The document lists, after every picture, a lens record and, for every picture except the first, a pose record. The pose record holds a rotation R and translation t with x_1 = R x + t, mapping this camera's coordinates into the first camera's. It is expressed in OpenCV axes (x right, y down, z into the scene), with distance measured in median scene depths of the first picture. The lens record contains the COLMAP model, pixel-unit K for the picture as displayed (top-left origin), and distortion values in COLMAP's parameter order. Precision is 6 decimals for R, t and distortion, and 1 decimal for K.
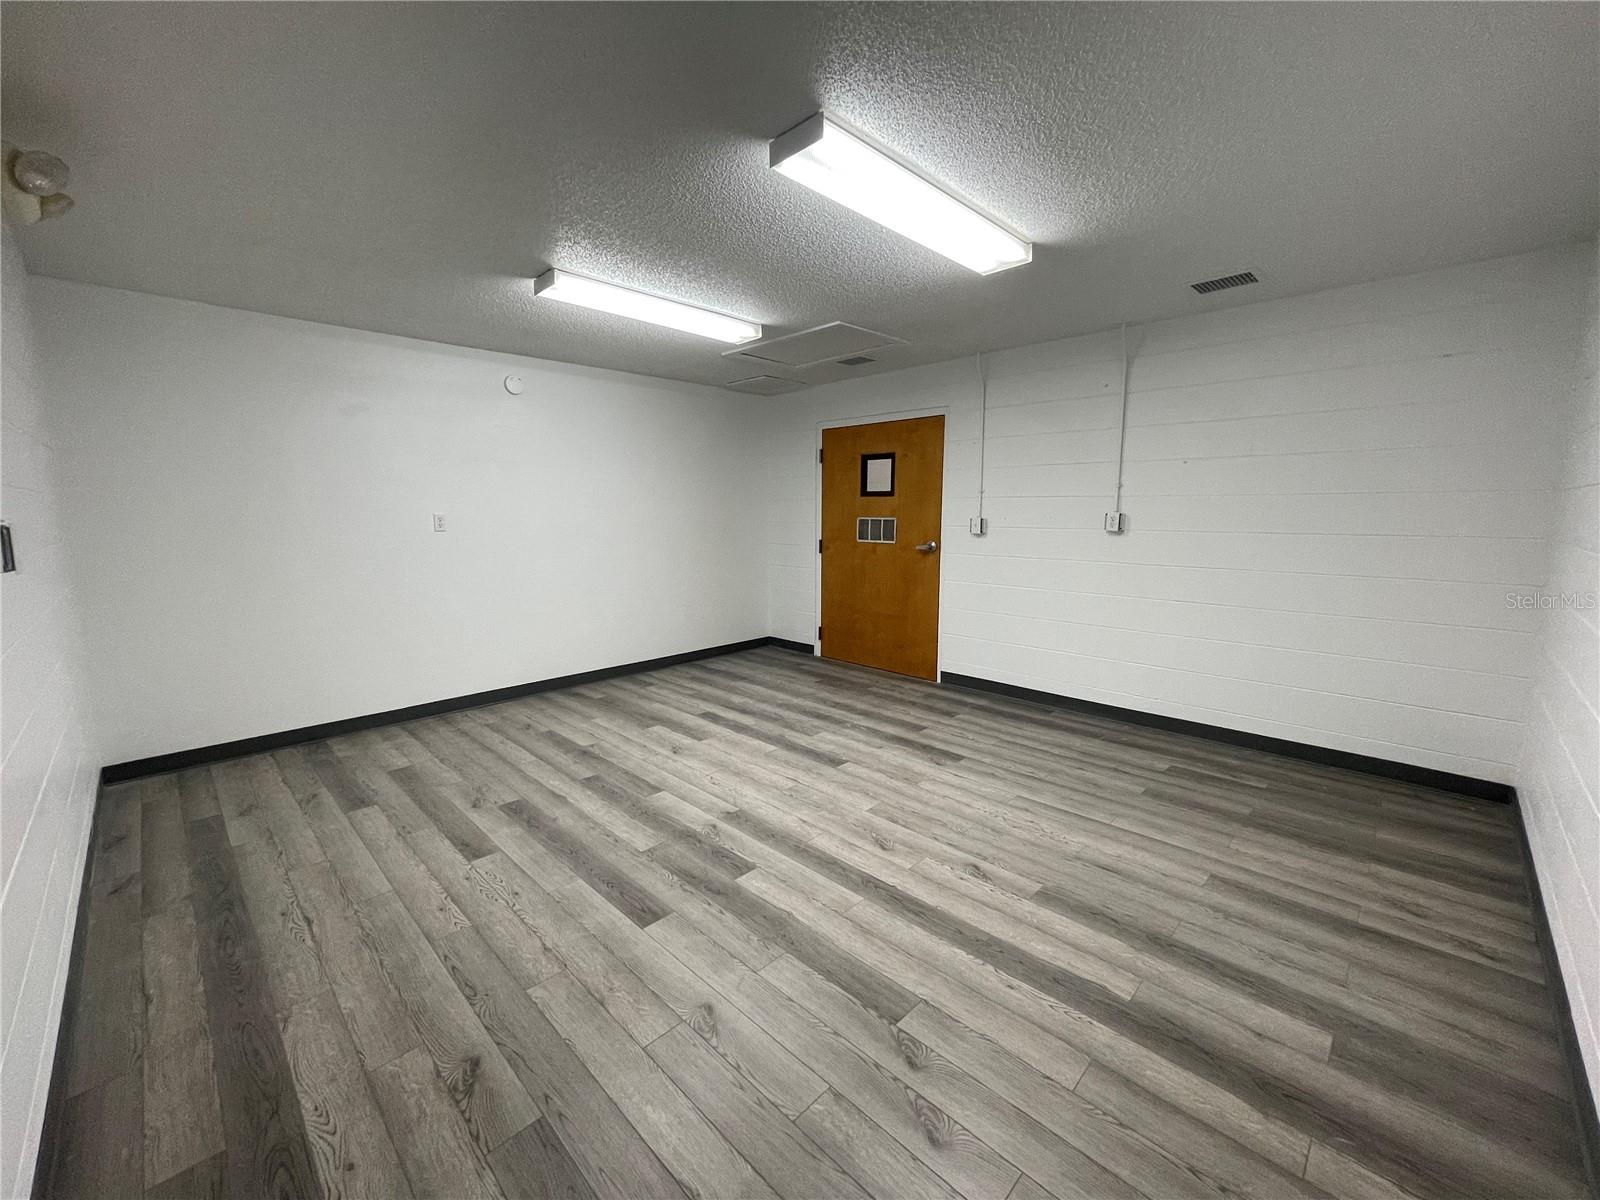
lens RADIAL K [[648.3, 0, 799.8], [0, 648.3, 599.7], [0, 0, 1]] dist [0.002406, 0.000907]
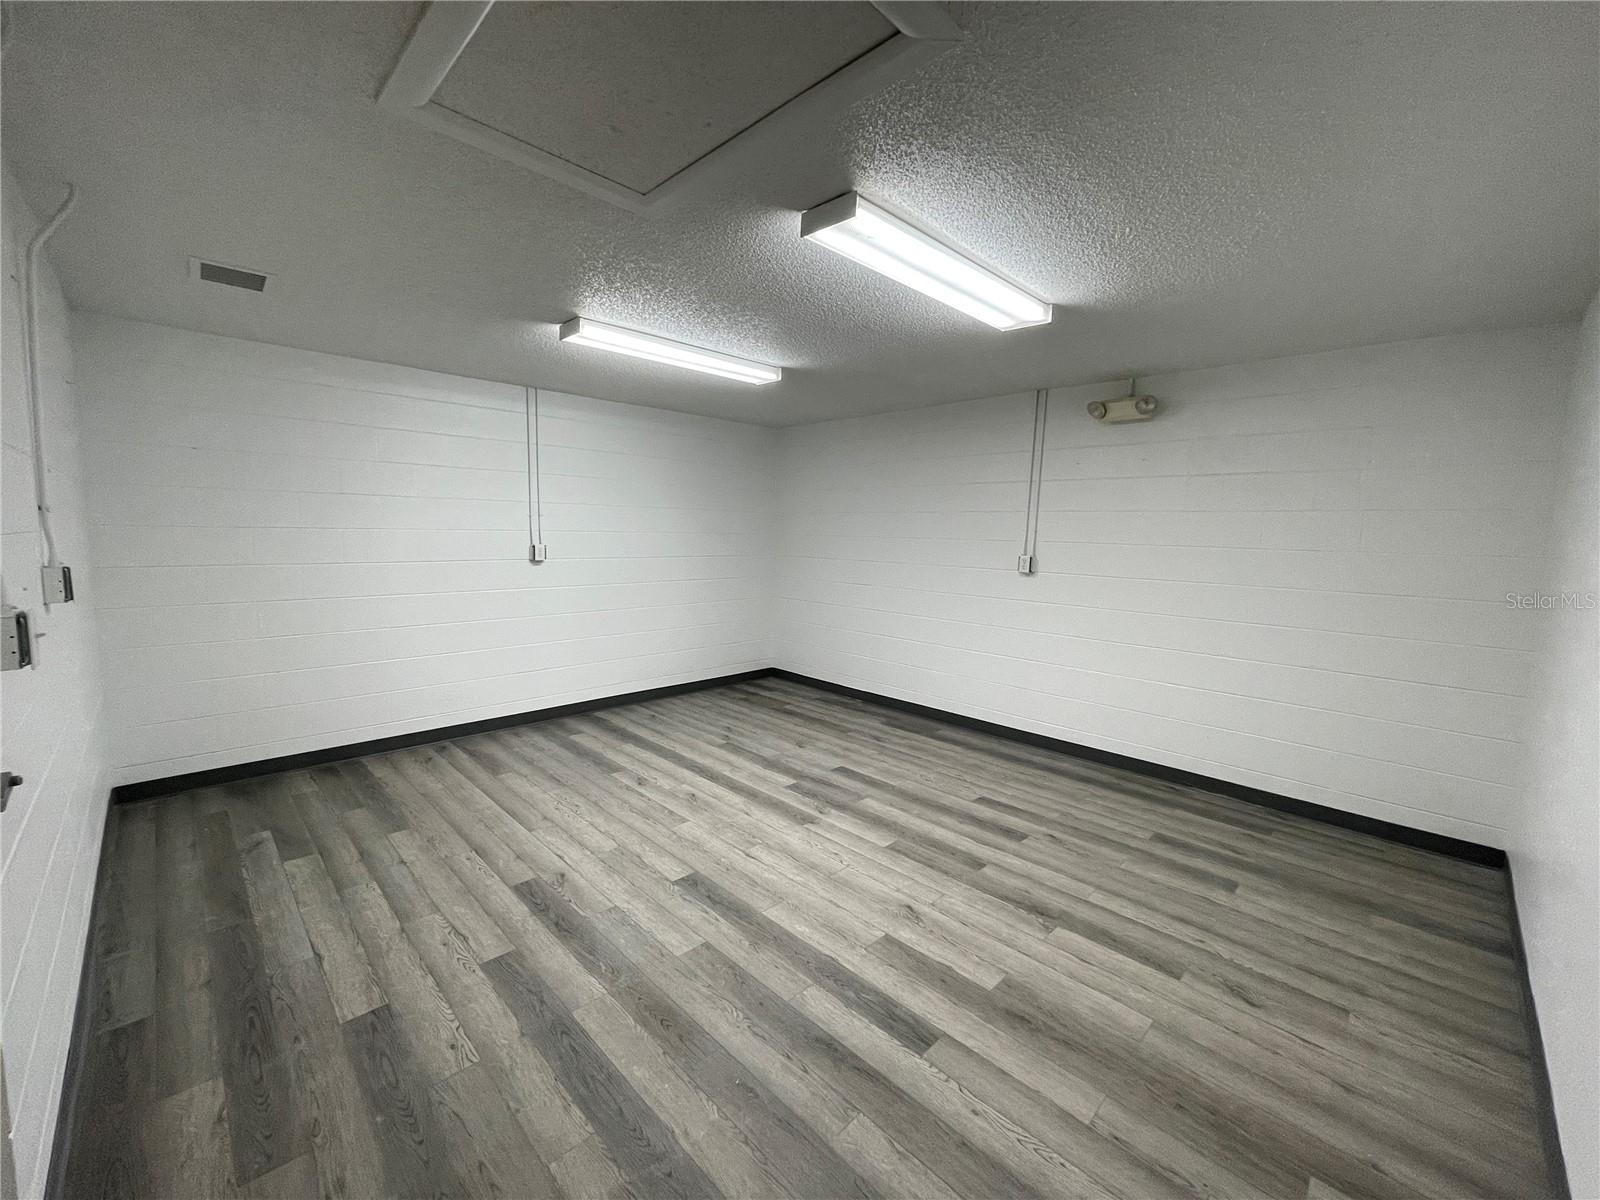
lens RADIAL K [[648.3, 0, 800.6], [0, 648.3, 602.0], [0, 0, 1]] dist [0.002406, 0.000907]
pose [[-0.999807, -0.018233, 0.007325, -0.083752], [-0.015831, 0.968289, 0.249332, -0.296566], [-0.011639, 0.249167, -0.968390, 1.830862]]
